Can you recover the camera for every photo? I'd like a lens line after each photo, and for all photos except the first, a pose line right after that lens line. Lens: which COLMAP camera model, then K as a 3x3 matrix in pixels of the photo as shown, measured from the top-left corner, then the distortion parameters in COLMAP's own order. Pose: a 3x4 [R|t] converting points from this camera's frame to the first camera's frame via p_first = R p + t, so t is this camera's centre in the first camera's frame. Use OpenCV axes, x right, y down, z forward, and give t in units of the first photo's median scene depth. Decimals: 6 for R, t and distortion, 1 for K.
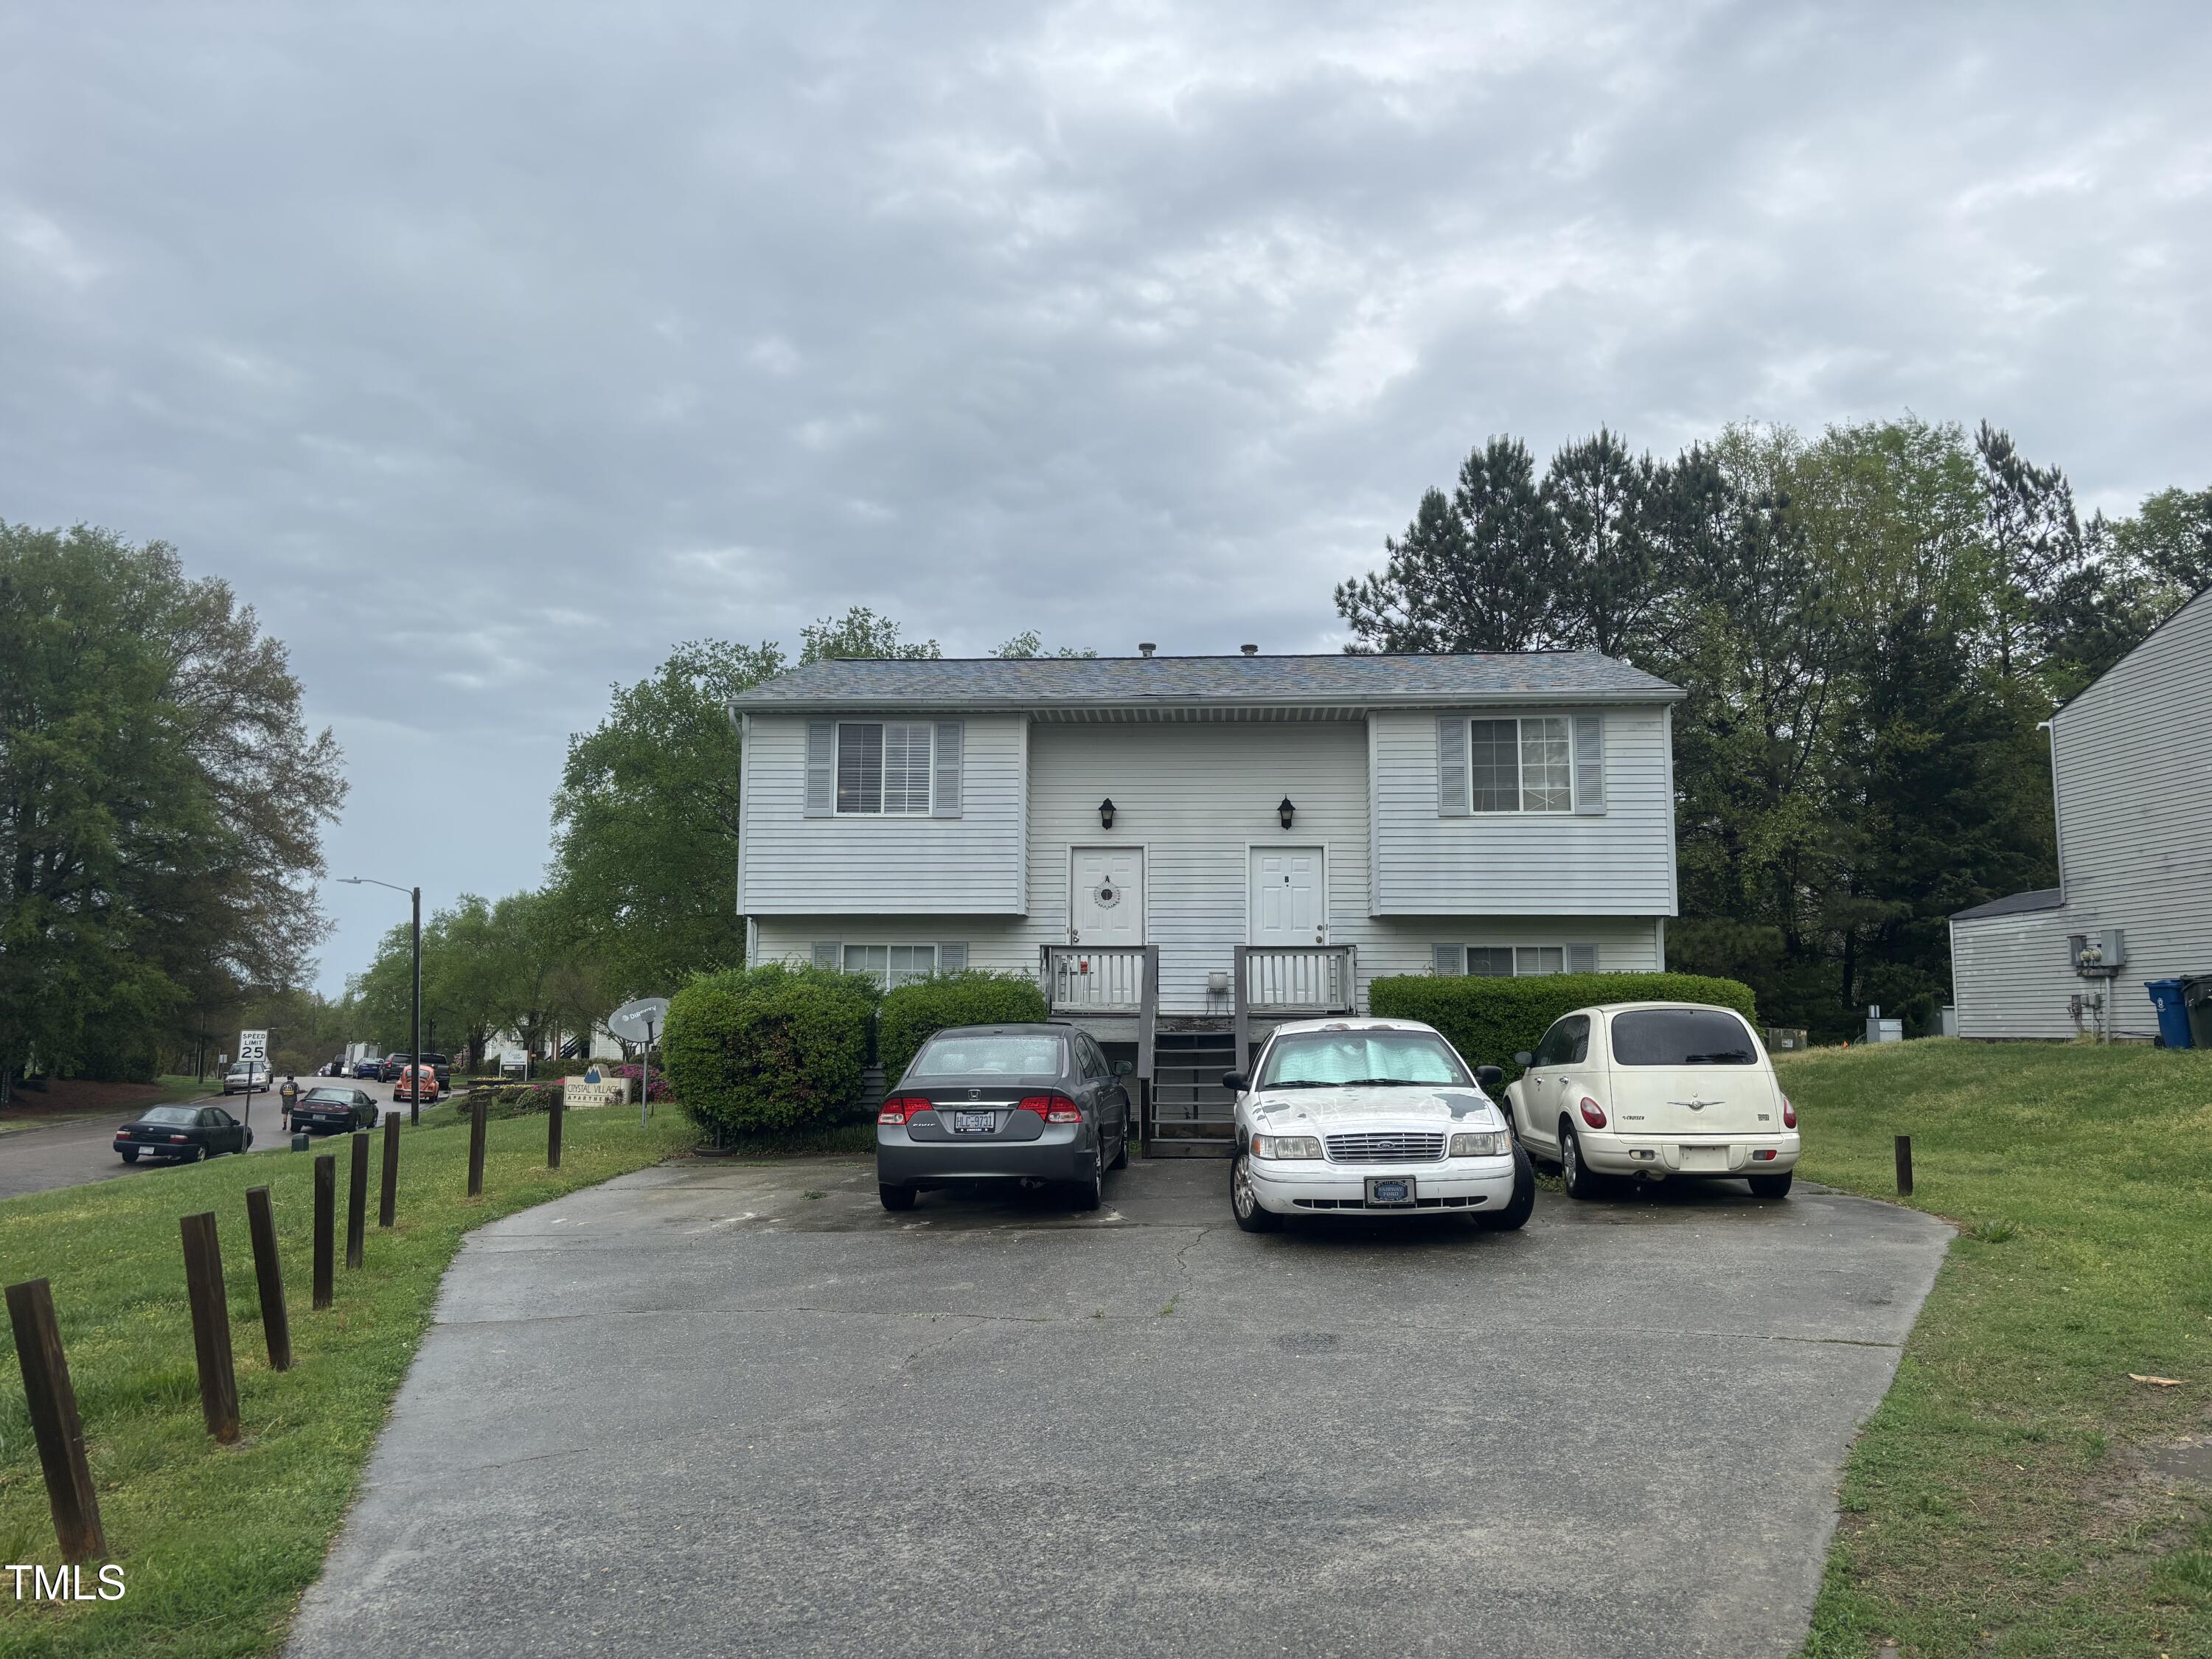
lens RADIAL K [[1692.0, 0, 1074.7], [0, 1692.0, 800.3], [0, 0, 1]] dist [0.039456, -0.041929]
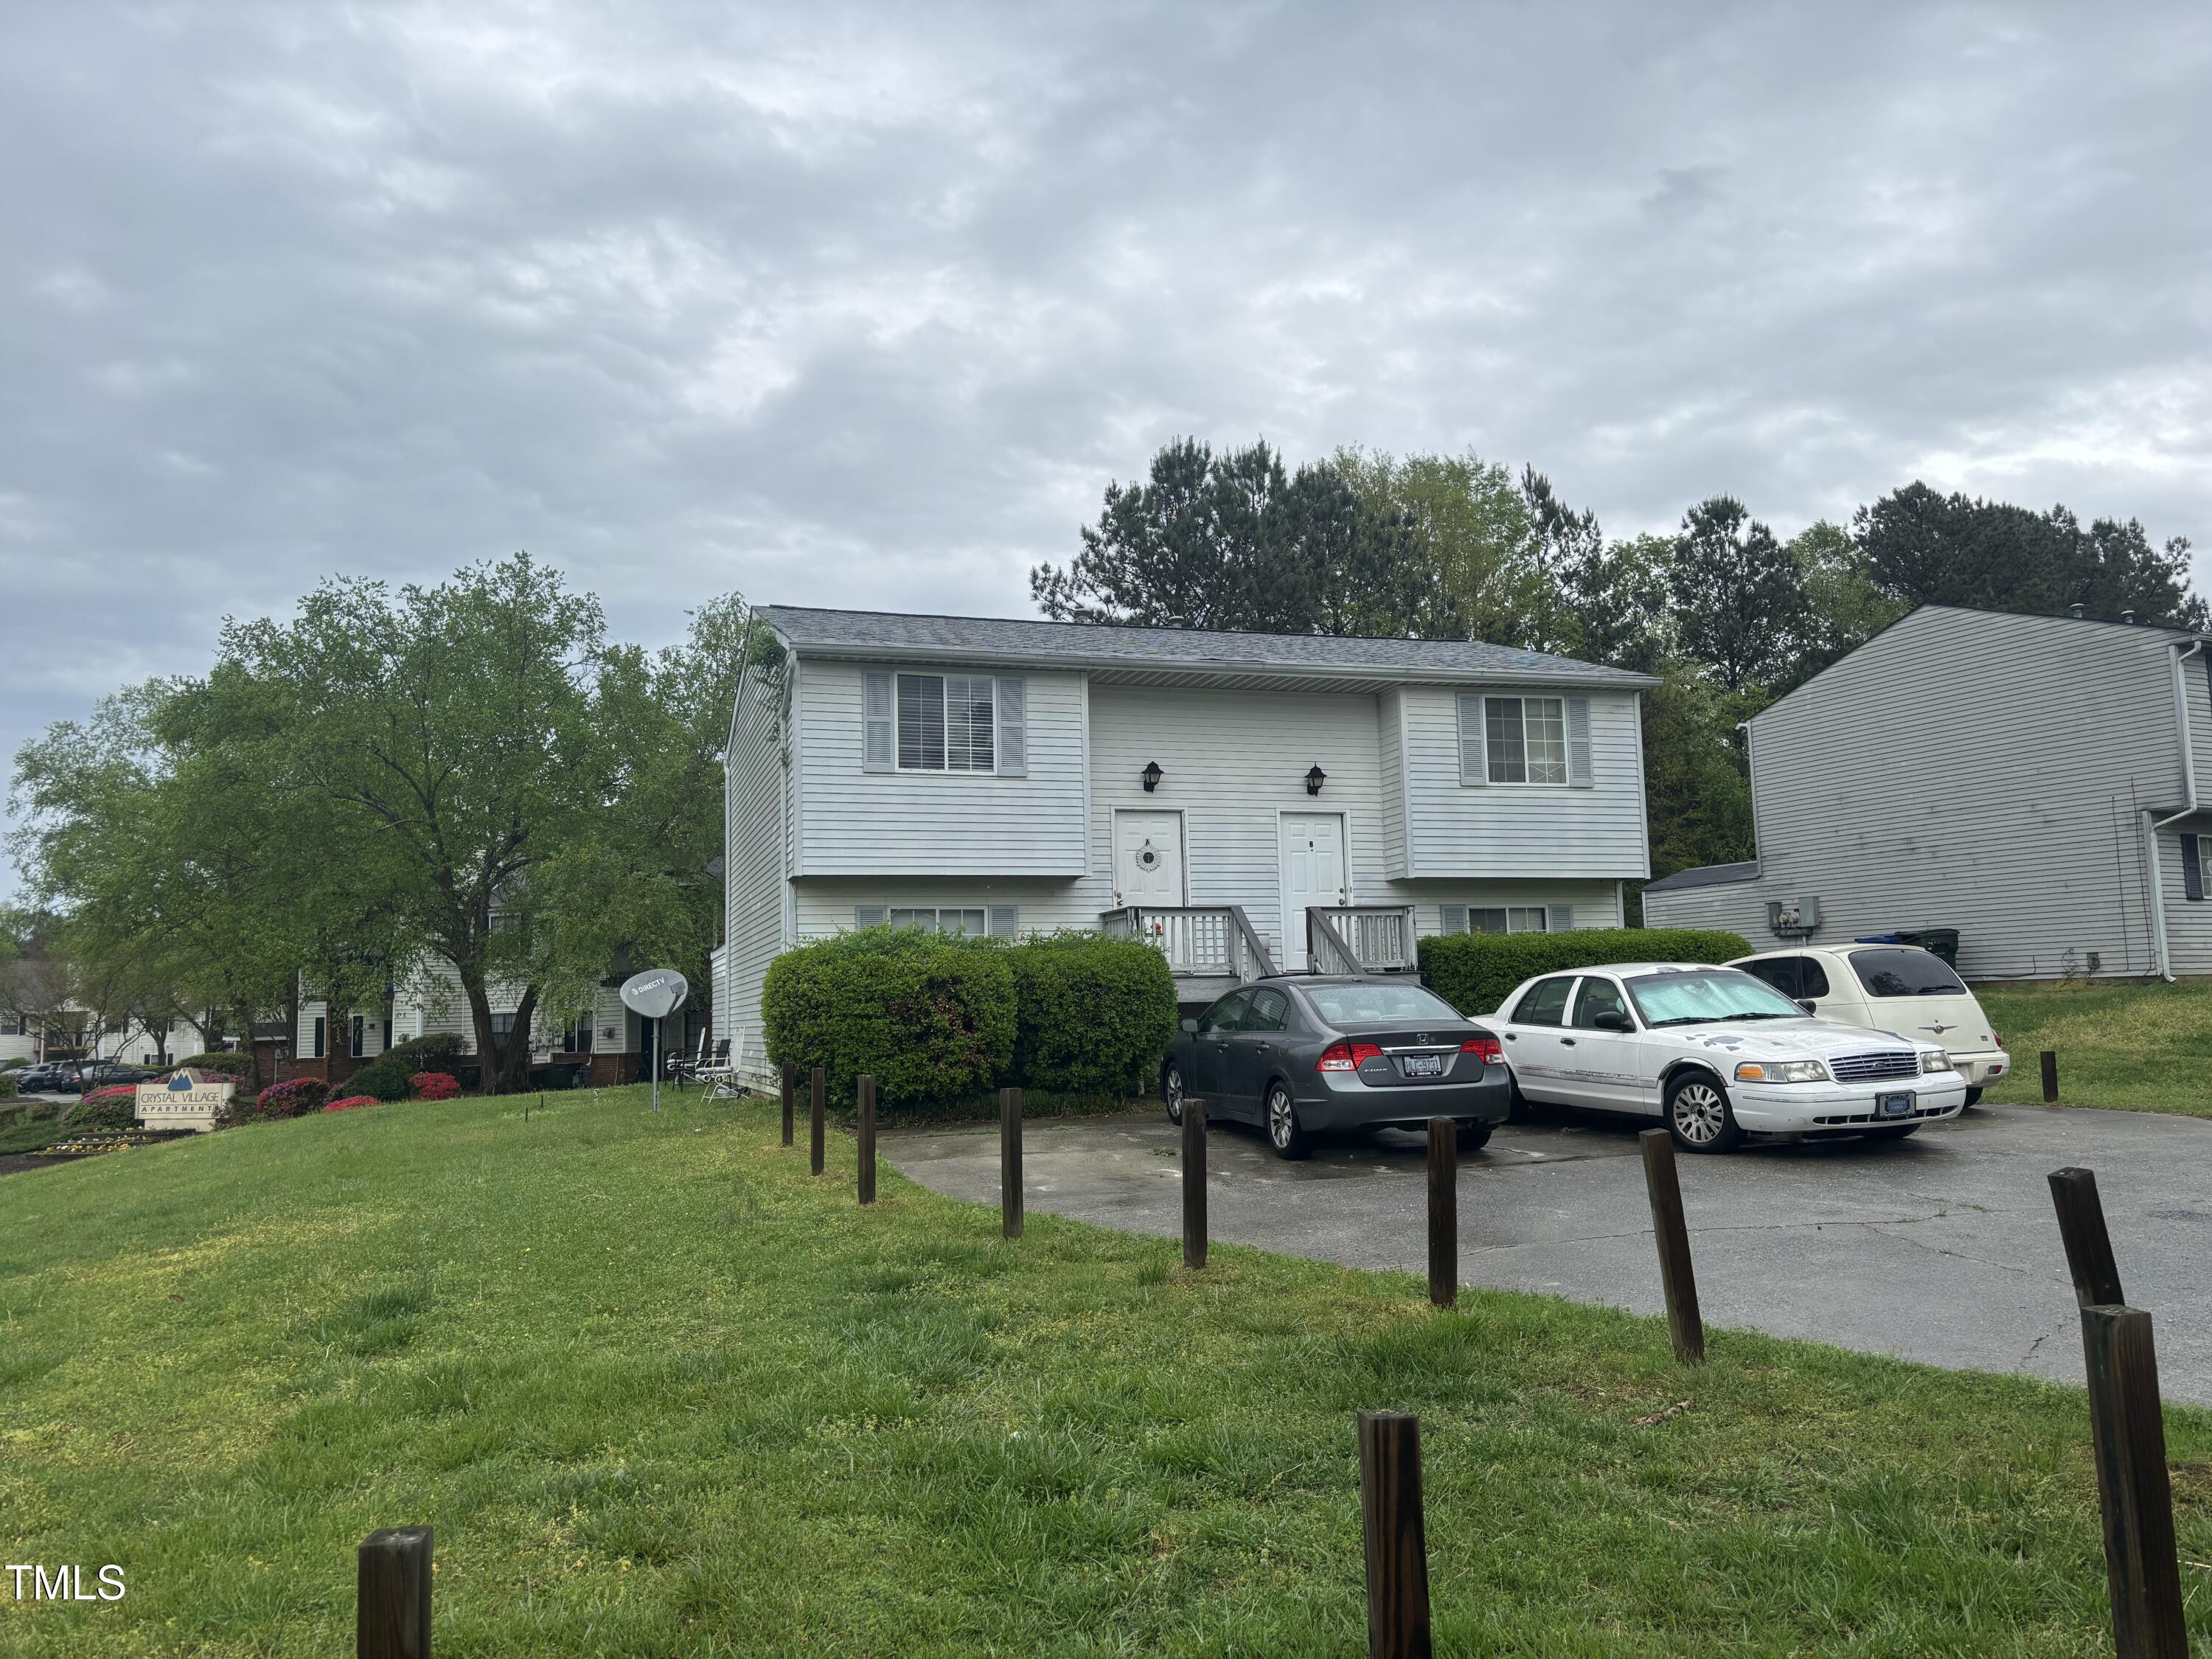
lens RADIAL K [[1692.0, 0, 1067.6], [0, 1692.0, 827.0], [0, 0, 1]] dist [0.039456, -0.041929]
pose [[0.933718, 0.014059, 0.357734, -0.392319], [-0.021502, 0.999627, 0.016836, 0.022253], [-0.357364, -0.023412, 0.933672, 0.084627]]
